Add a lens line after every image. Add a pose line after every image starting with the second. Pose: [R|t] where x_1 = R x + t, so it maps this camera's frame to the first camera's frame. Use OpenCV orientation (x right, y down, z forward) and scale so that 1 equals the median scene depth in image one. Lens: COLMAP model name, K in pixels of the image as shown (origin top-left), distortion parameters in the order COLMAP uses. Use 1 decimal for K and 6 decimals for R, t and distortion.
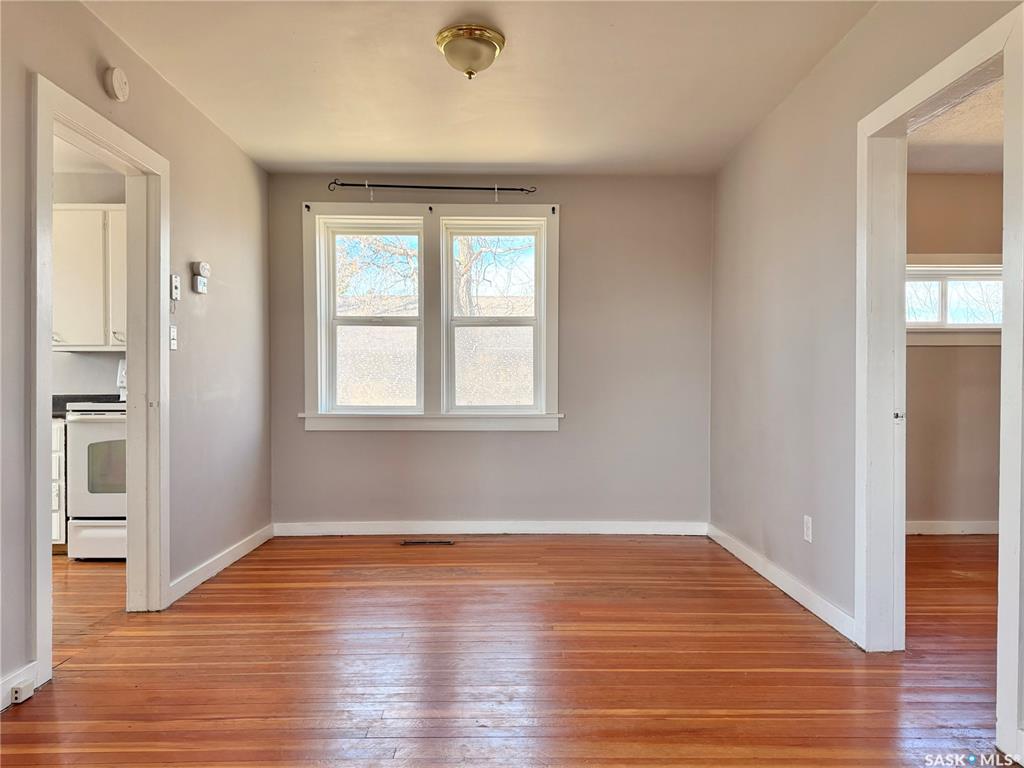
lens RADIAL K [[723.3, 0, 516.5], [0, 723.3, 394.2], [0, 0, 1]] dist [0.057079, -0.070138]
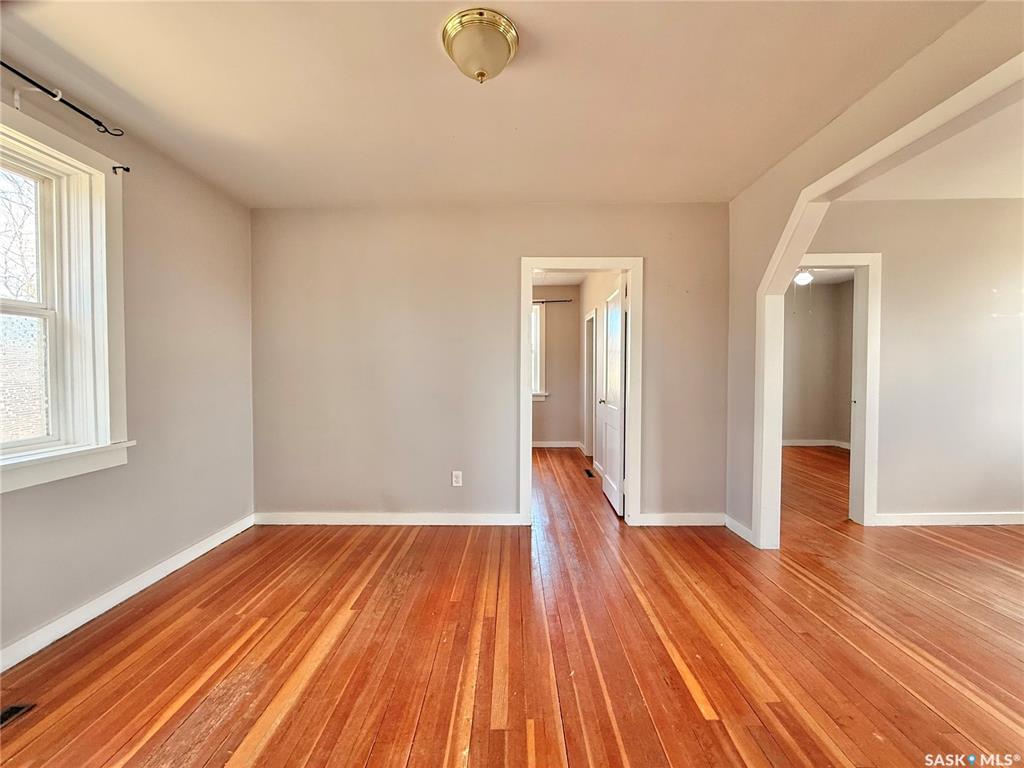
lens RADIAL K [[405.5, 0, 510.7], [0, 405.5, 382.7], [0, 0, 1]] dist [0.000256, 0.000131]
pose [[0.024203, -0.033262, 0.999154, -0.524877], [0.009601, 0.999408, 0.033038, -0.066290], [-0.999661, 0.008793, 0.024508, 0.856256]]
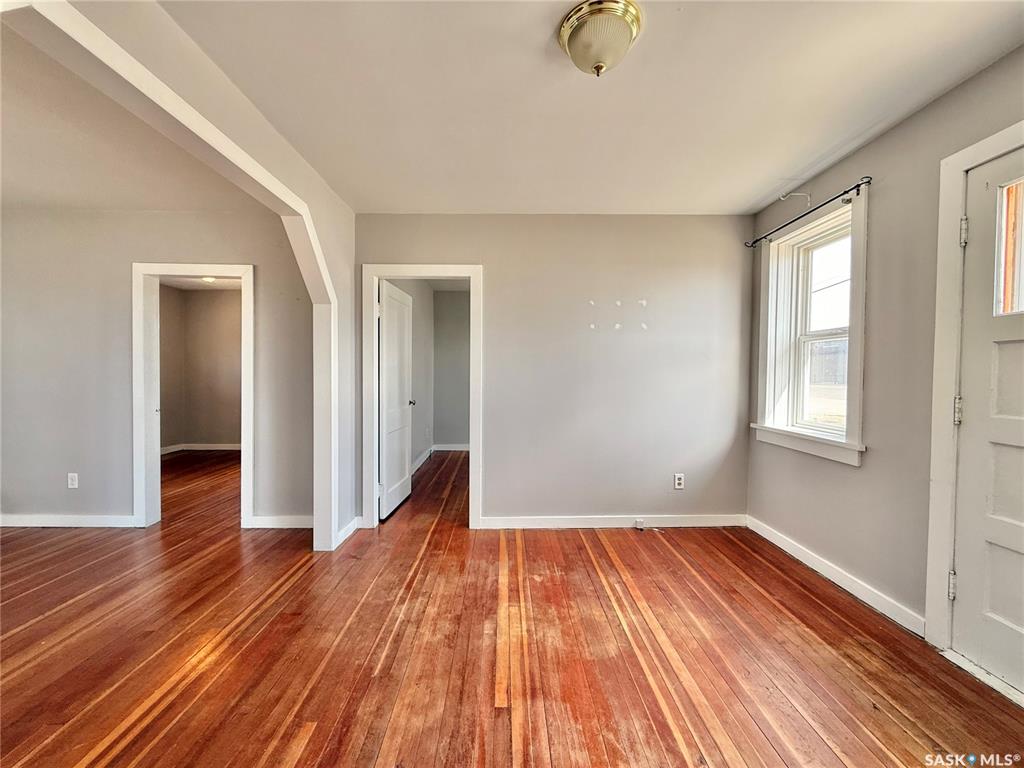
lens RADIAL K [[405.5, 0, 510.7], [0, 405.5, 382.7], [0, 0, 1]] dist [0.000256, 0.000131]
pose [[0.003154, -0.023797, 0.999712, -0.535892], [-0.001889, 0.999715, 0.023803, -0.067476], [-0.999993, -0.001963, 0.003109, -0.020383]]
